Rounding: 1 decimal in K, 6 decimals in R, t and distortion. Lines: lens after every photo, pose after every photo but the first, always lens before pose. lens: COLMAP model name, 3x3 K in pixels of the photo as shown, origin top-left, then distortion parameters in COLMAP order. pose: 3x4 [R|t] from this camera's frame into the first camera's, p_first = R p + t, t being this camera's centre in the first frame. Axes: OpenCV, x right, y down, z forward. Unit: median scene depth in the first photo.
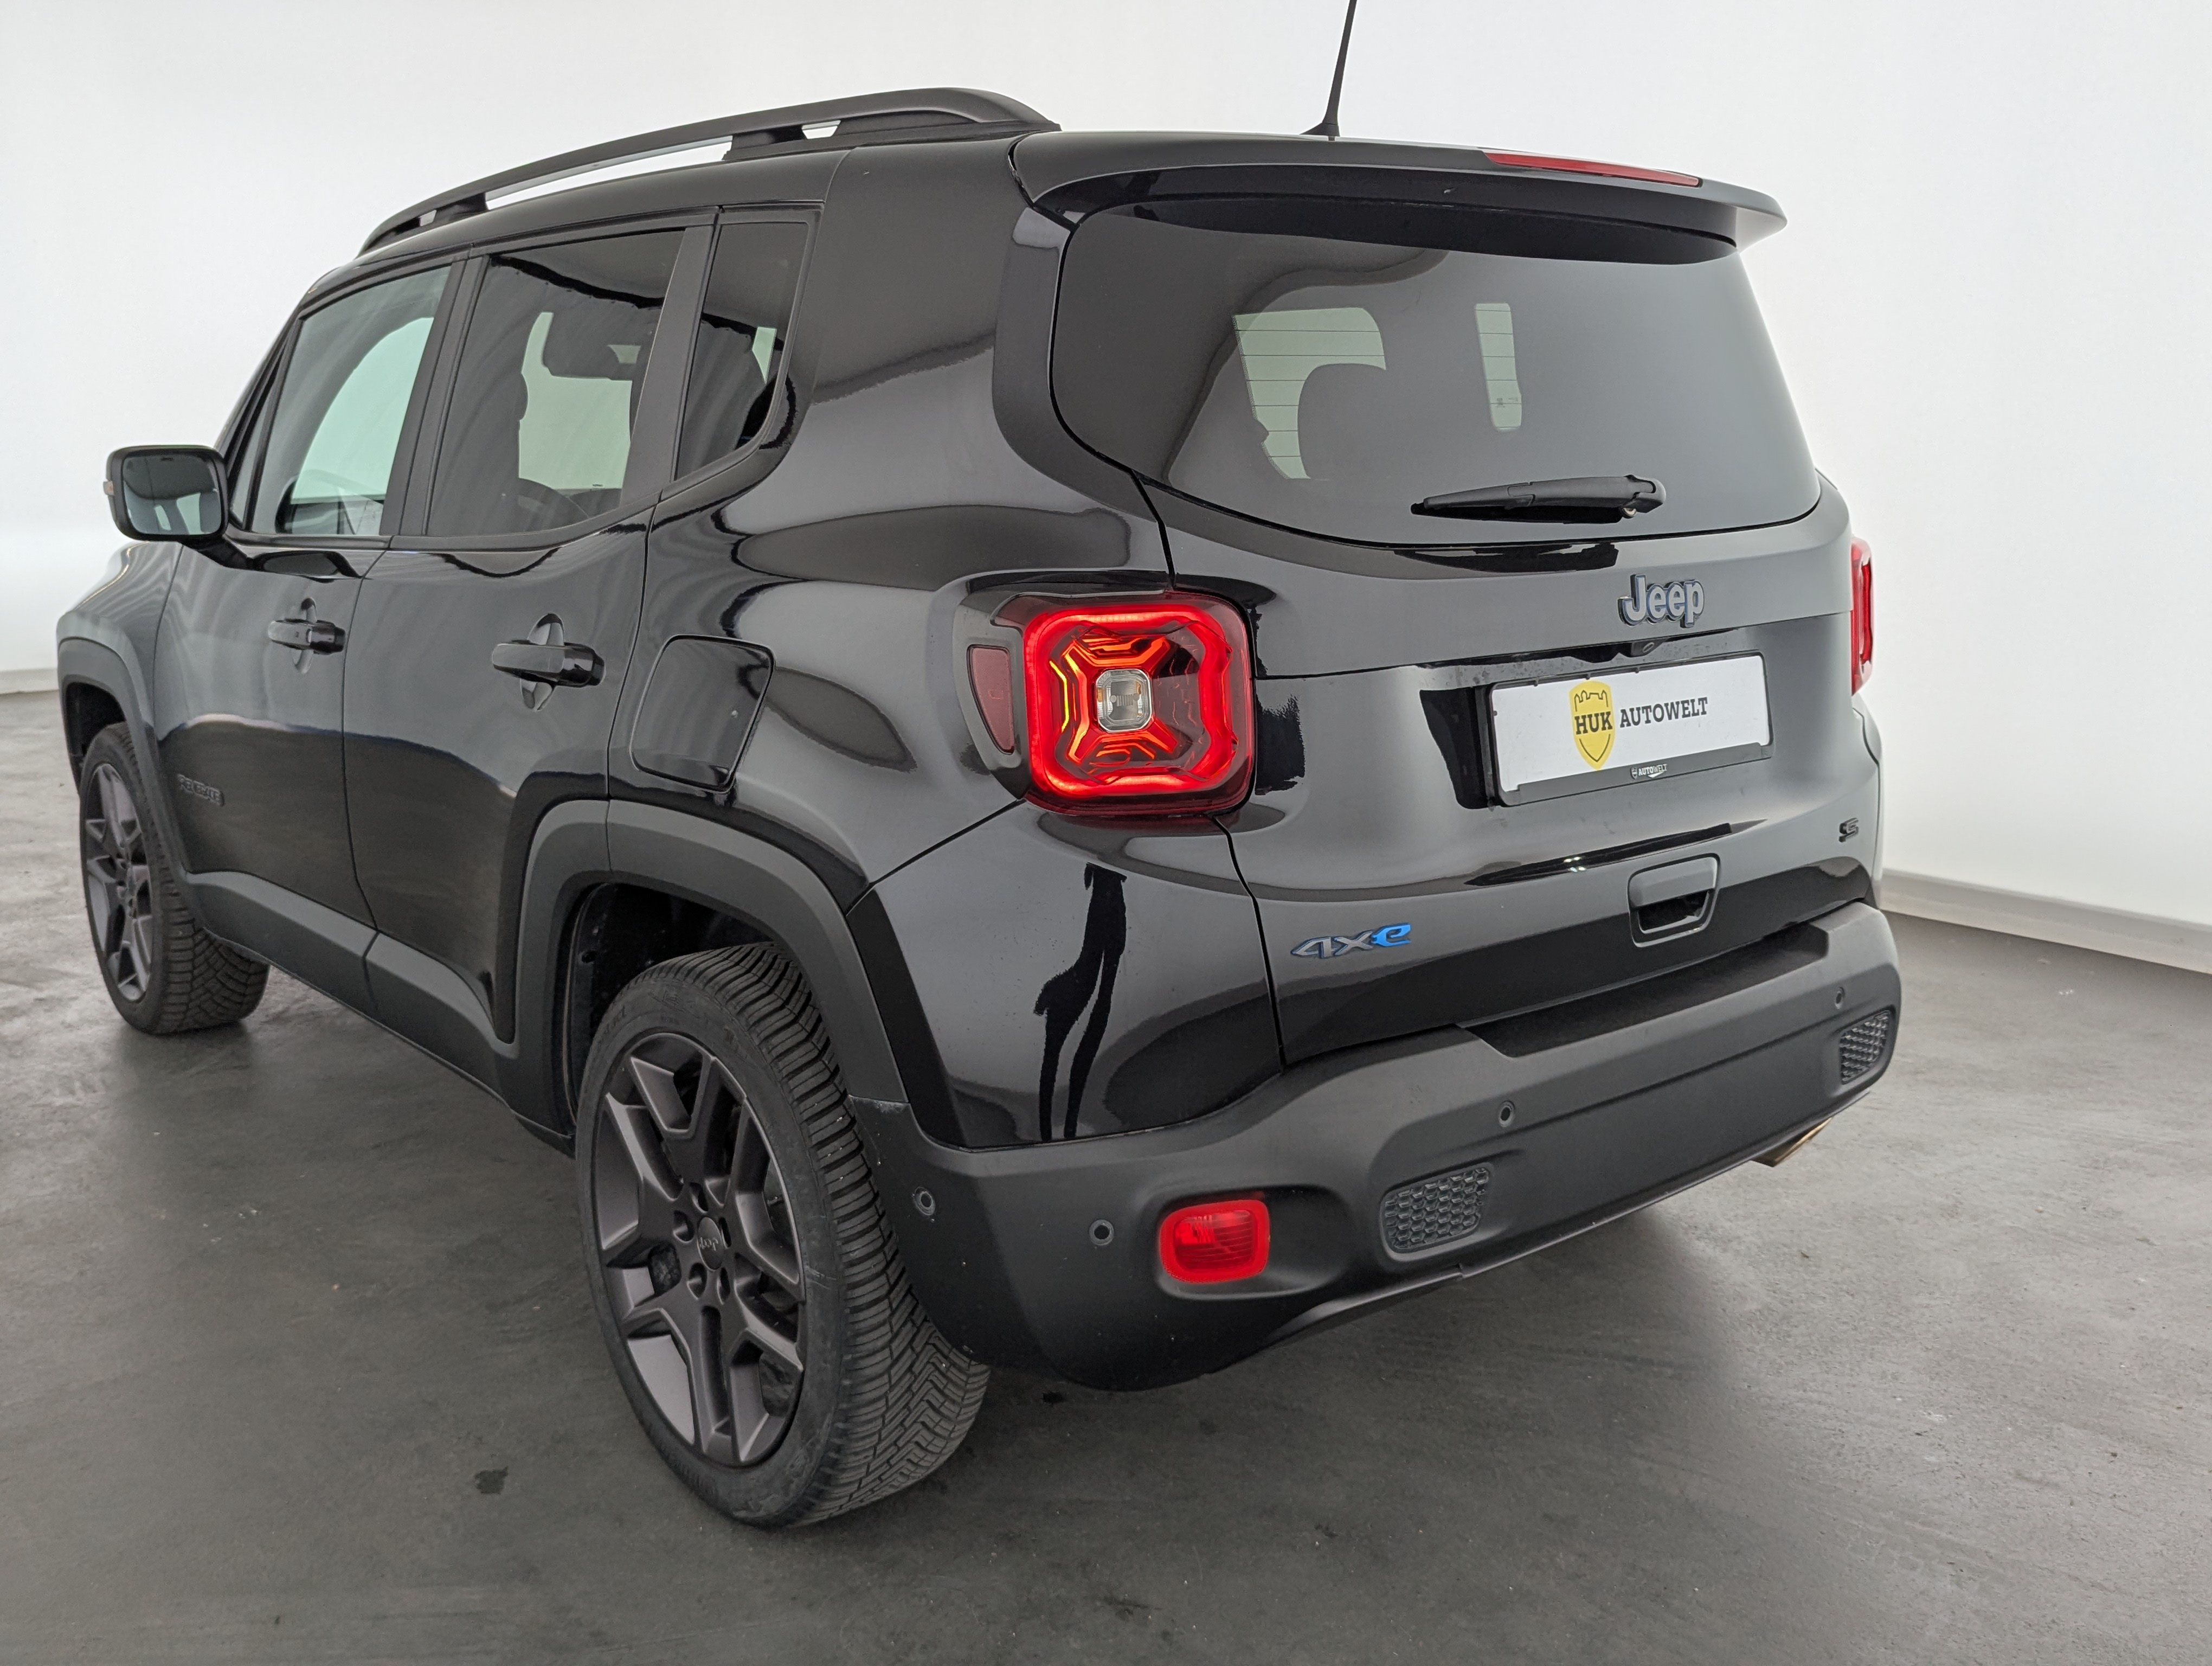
lens RADIAL K [[1987.3, 0, 1100.4], [0, 1987.3, 781.8], [0, 0, 1]] dist [0.069582, -0.099598]
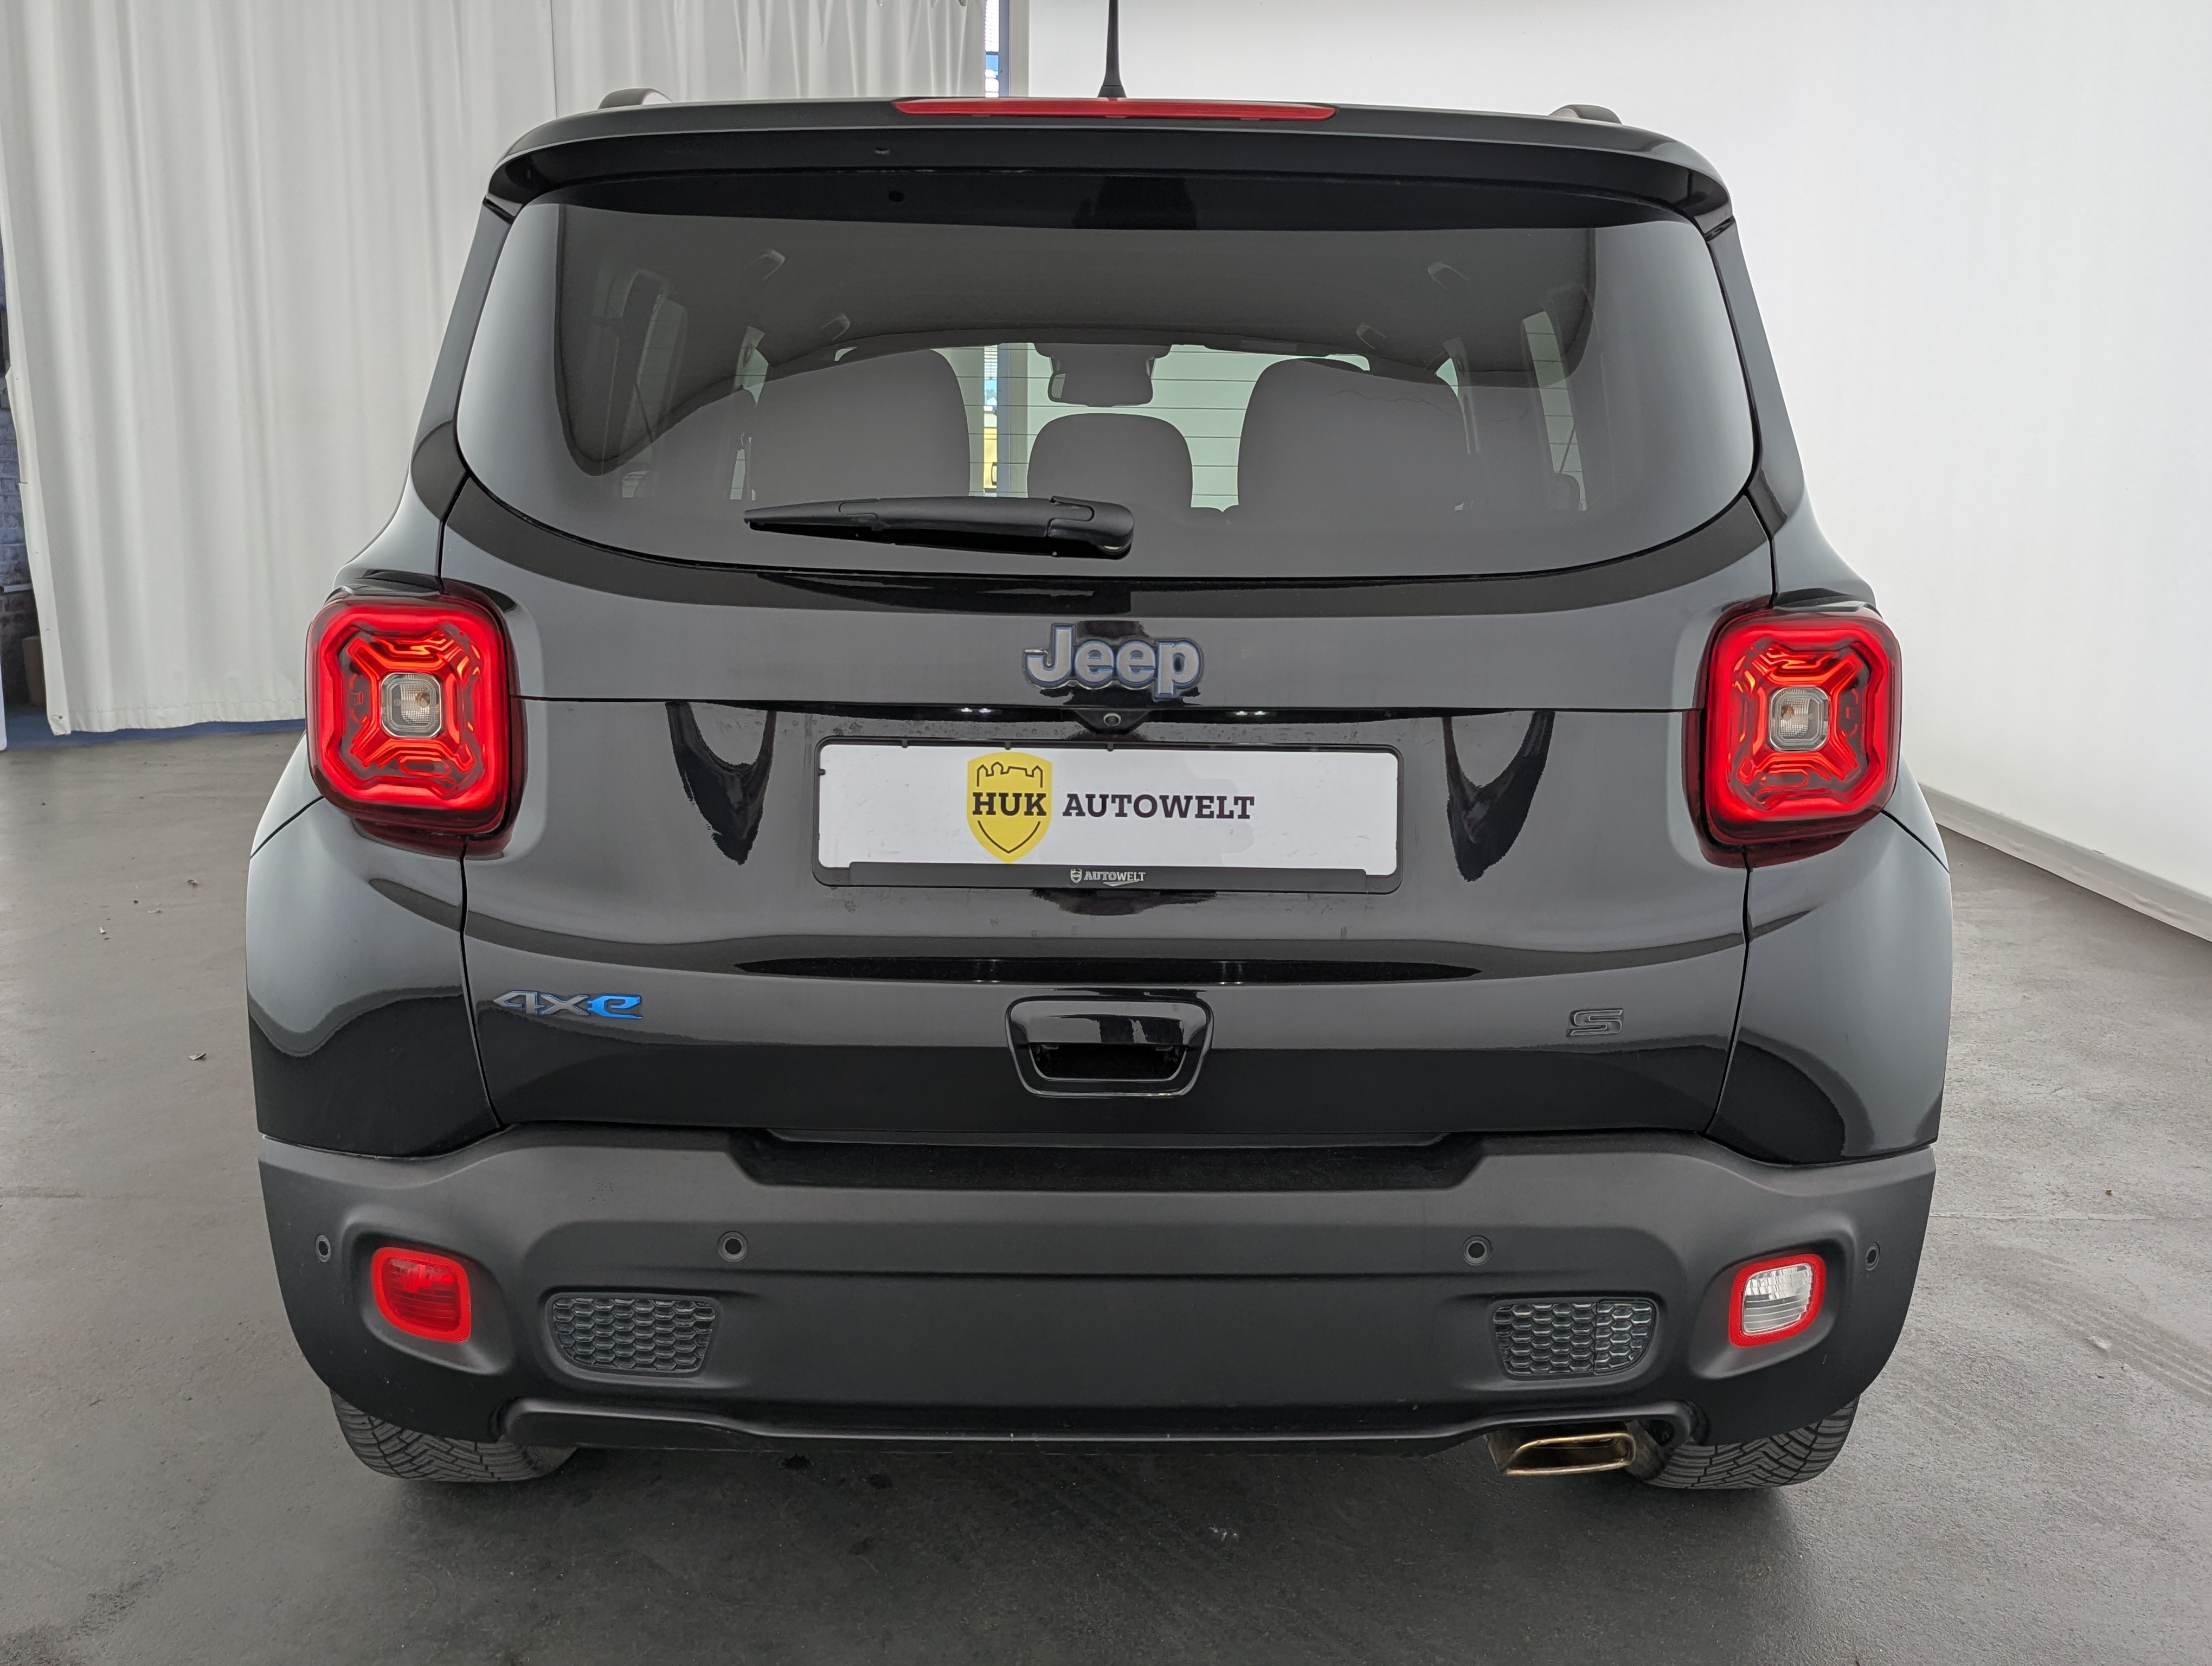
lens RADIAL K [[1986.6, 0, 1092.3], [0, 1986.6, 761.1], [0, 0, 1]] dist [0.048203, -0.008308]
pose [[0.774350, 0.111115, -0.622925, 0.756204], [-0.126980, 0.991722, 0.019052, -0.065123], [0.619885, 0.064347, 0.782050, 0.393589]]
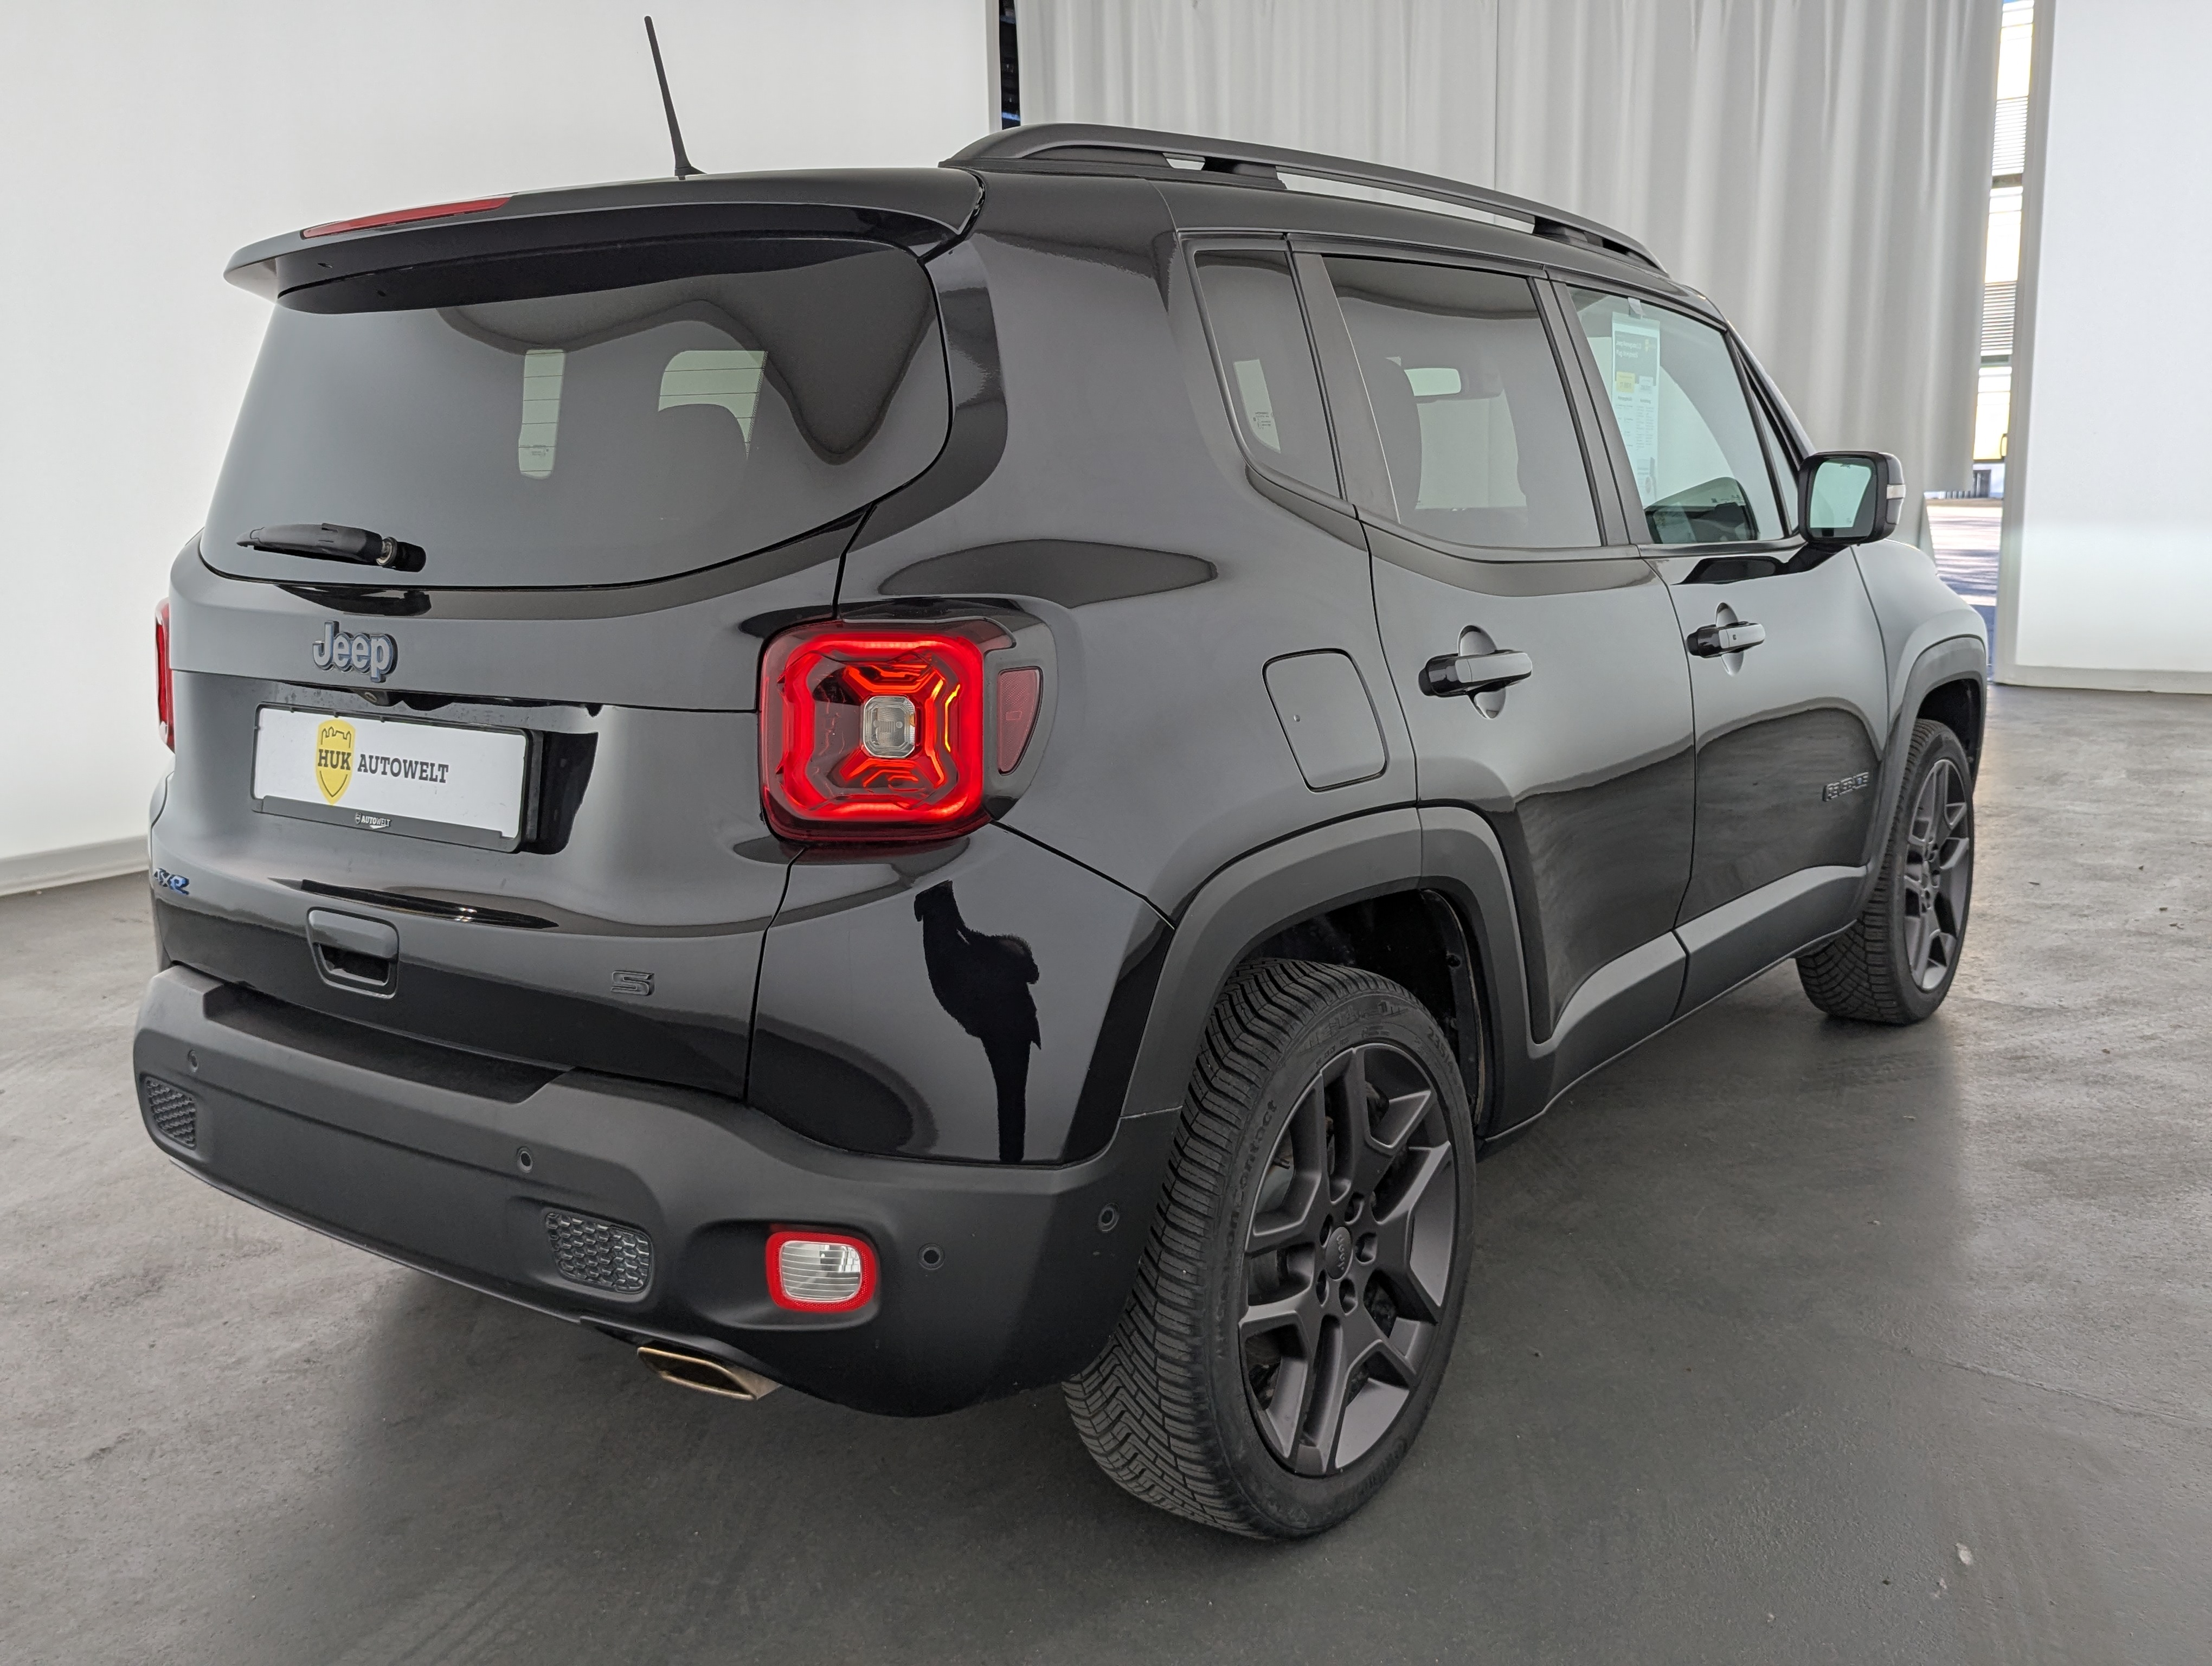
lens RADIAL K [[1987.3, 0, 1100.4], [0, 1987.3, 781.8], [0, 0, 1]] dist [0.069582, -0.099598]
pose [[0.223447, 0.155477, -0.962236, 1.325054], [-0.145574, 0.981447, 0.124777, -0.203803], [0.963784, 0.112196, 0.241935, 1.119466]]
